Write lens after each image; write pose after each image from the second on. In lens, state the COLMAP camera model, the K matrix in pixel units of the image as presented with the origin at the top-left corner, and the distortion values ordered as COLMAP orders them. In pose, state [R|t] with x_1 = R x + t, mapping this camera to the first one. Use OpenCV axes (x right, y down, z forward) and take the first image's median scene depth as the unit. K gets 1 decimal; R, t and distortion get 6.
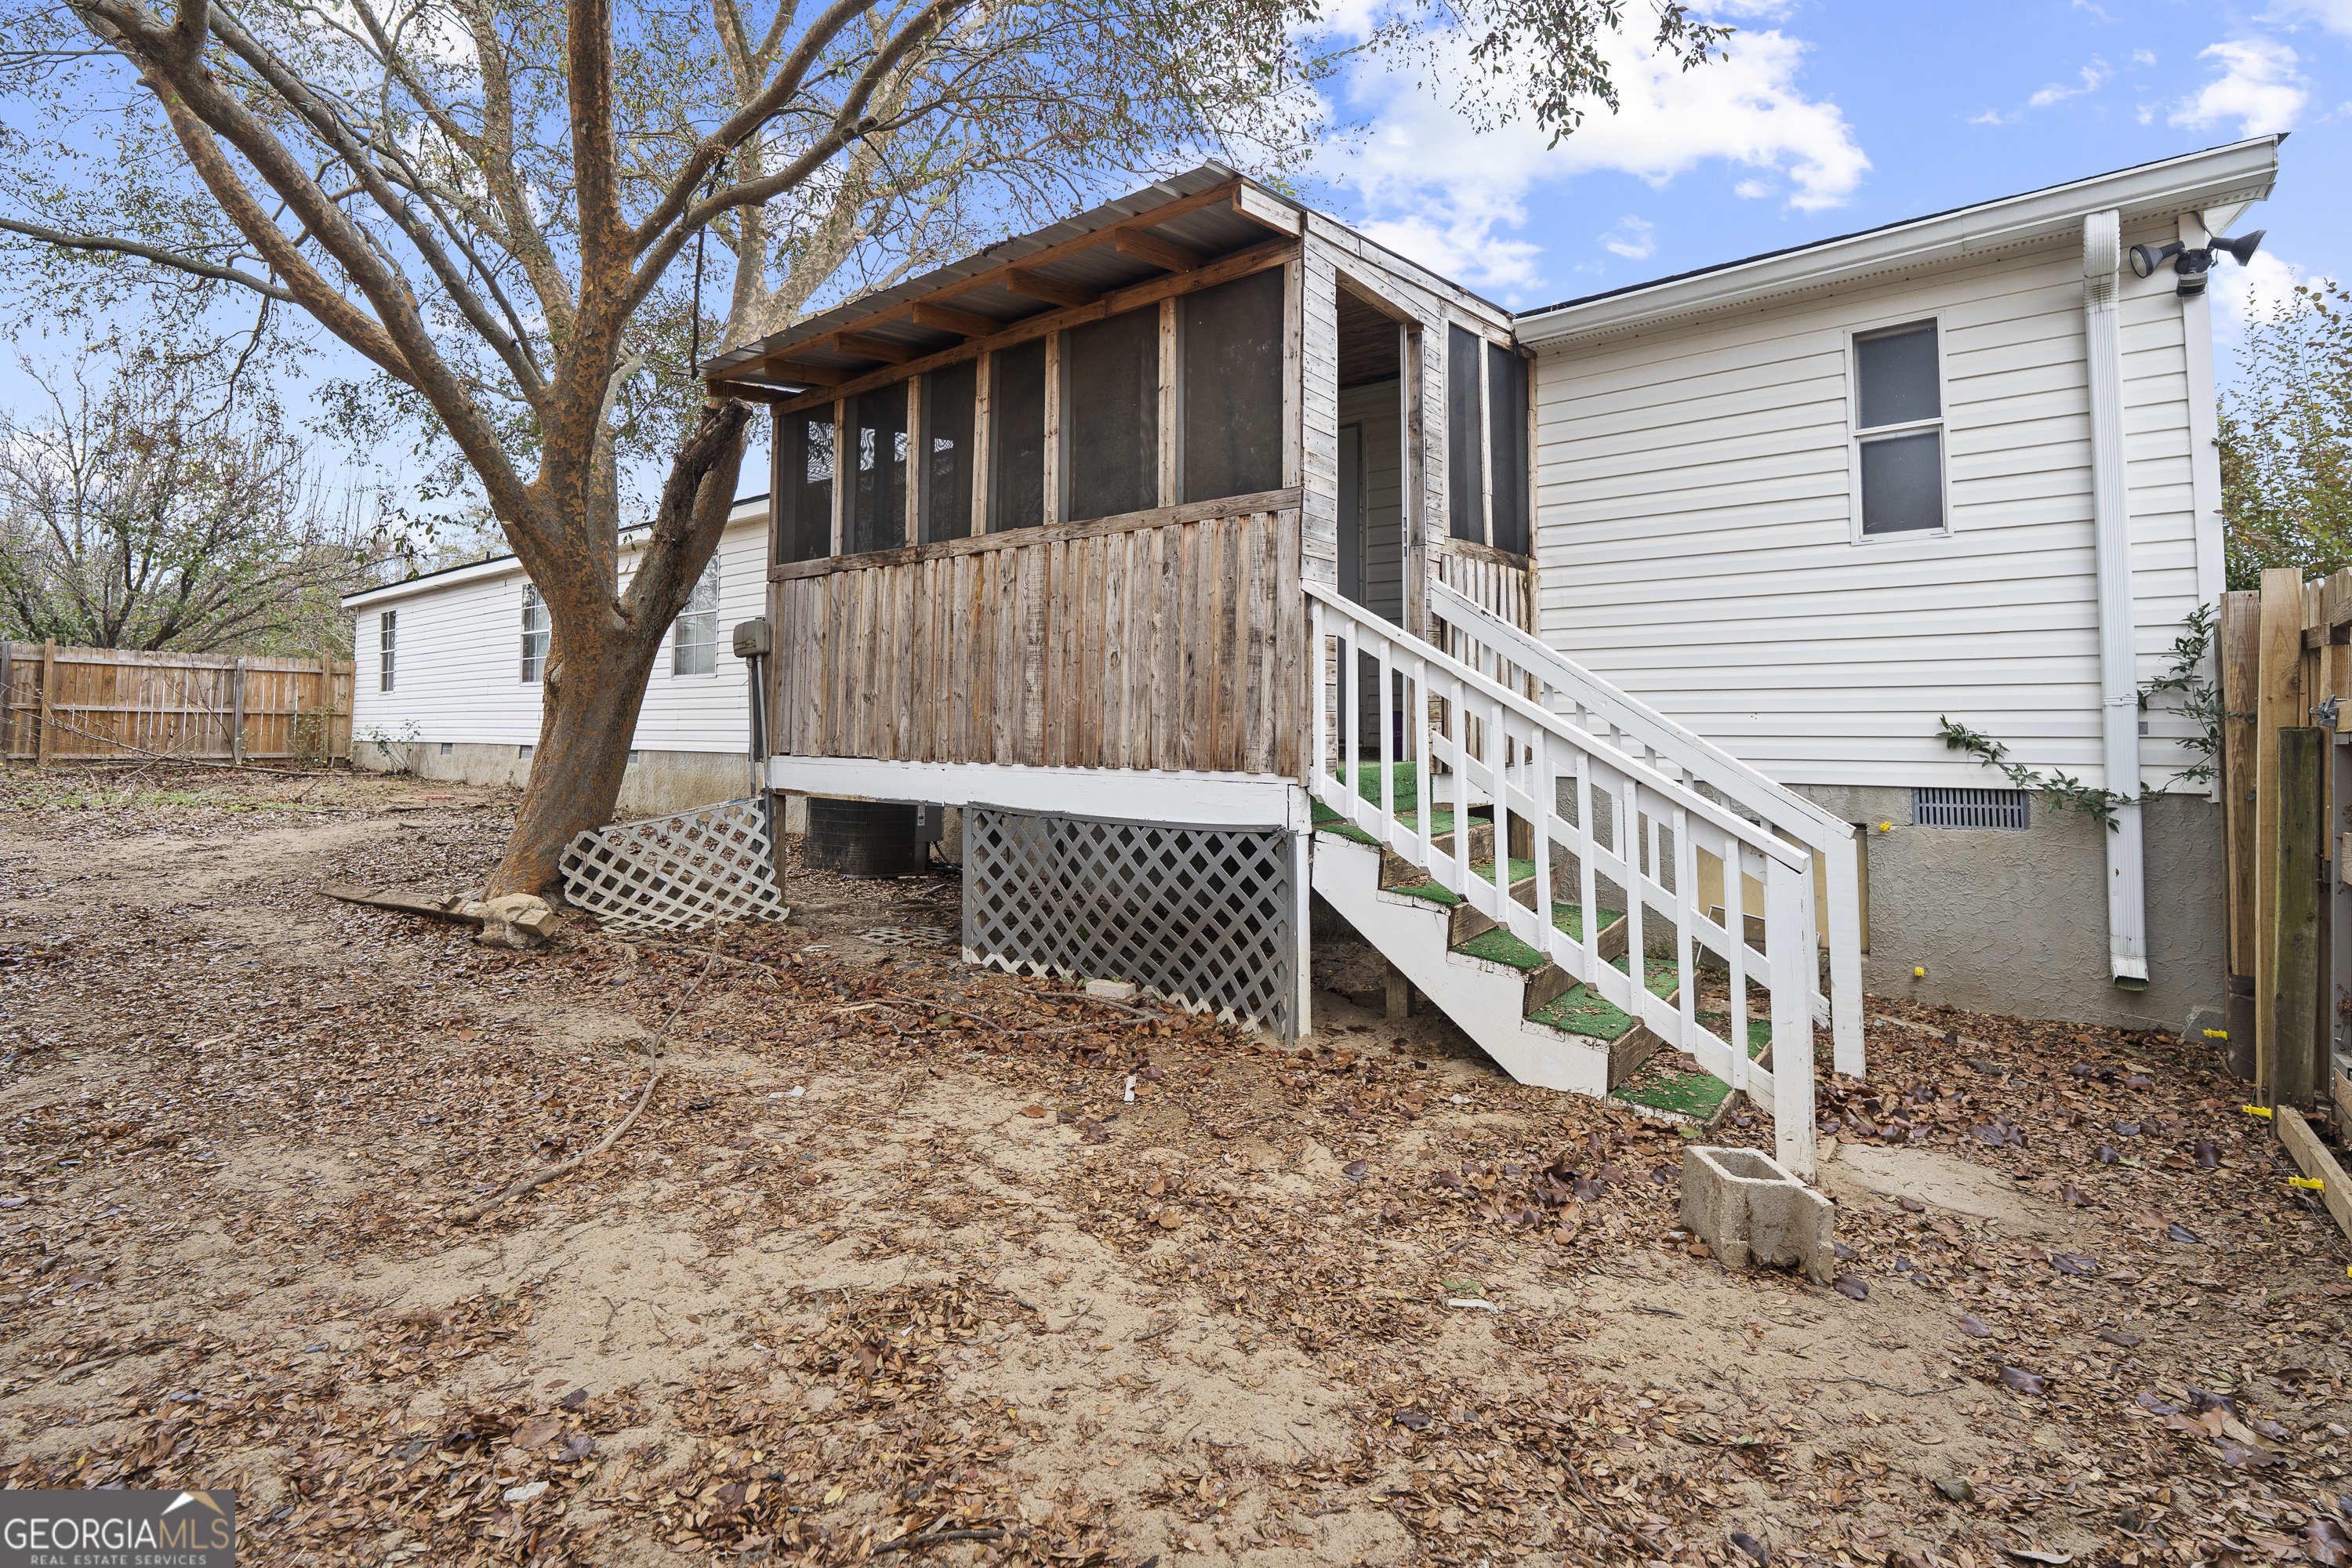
lens RADIAL K [[1049.1, 0, 1133.6], [0, 1049.1, 673.2], [0, 0, 1]] dist [-0.007750, -0.000009]
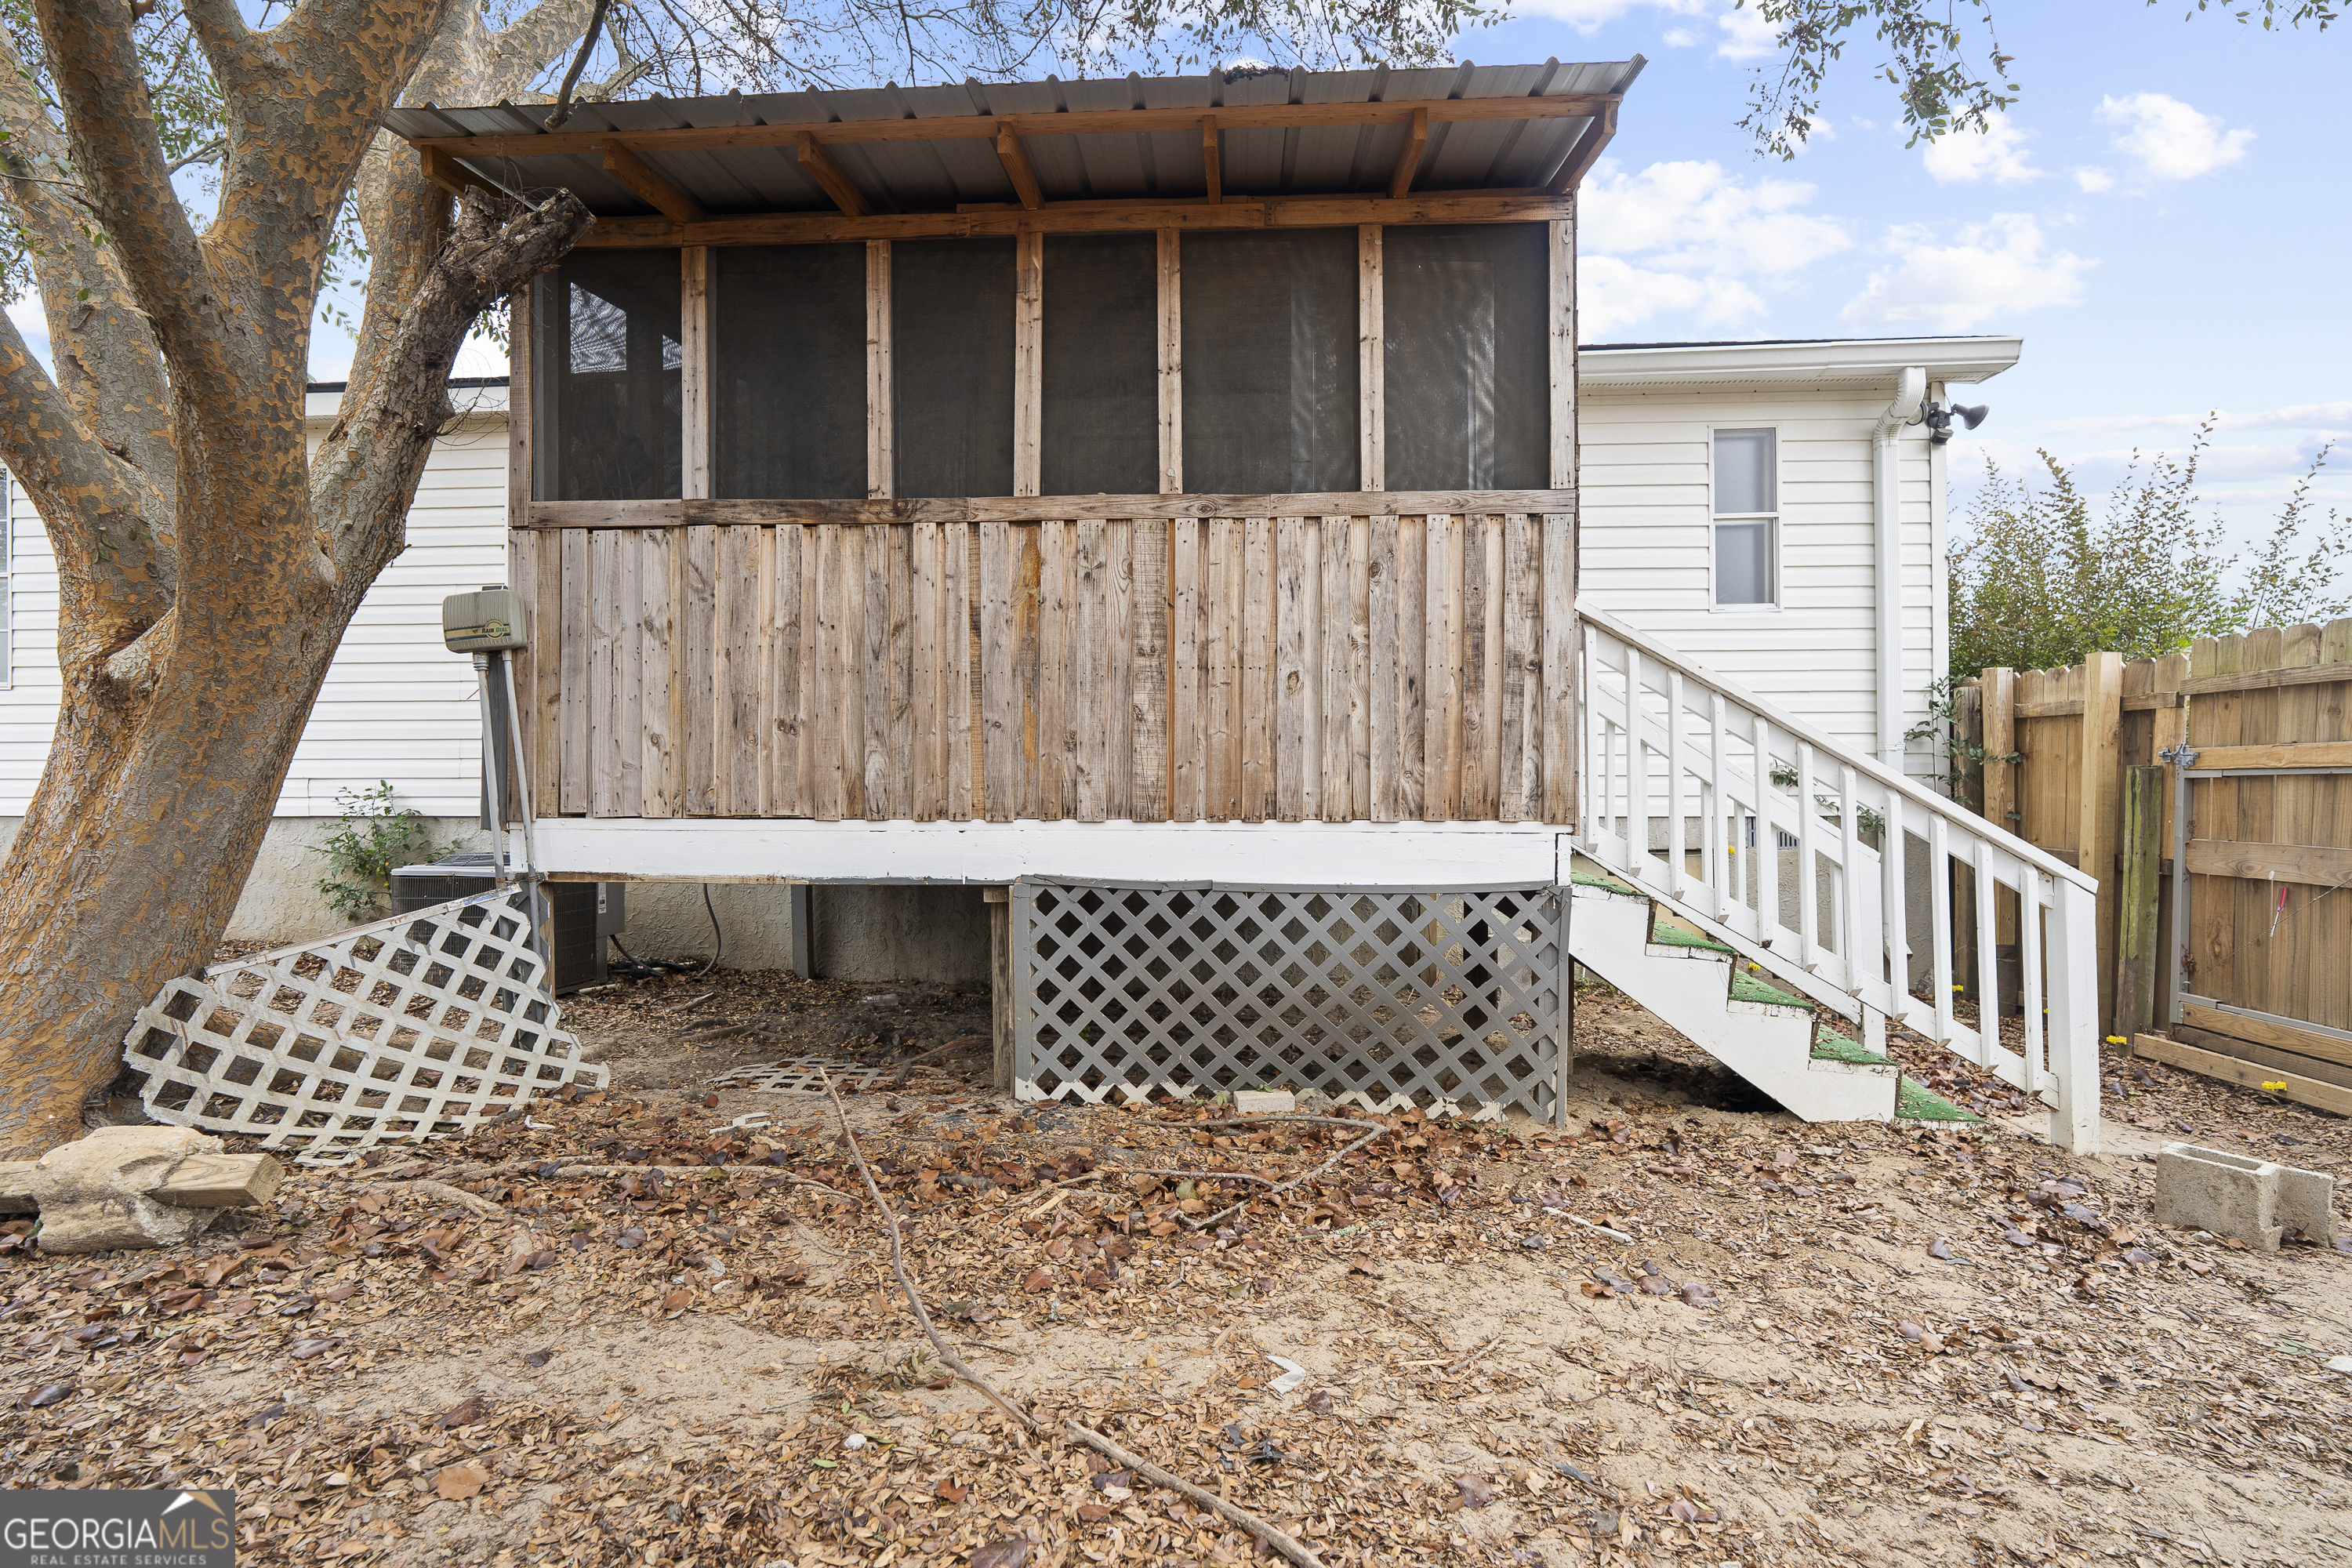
lens RADIAL K [[1049.1, 0, 1176.6], [0, 1049.1, 772.6], [0, 0, 1]] dist [-0.007750, -0.000009]
pose [[0.823087, -0.004752, 0.567895, -0.491425], [-0.025778, 0.998622, 0.045717, 0.019350], [-0.567330, -0.052268, 0.821830, 0.379788]]
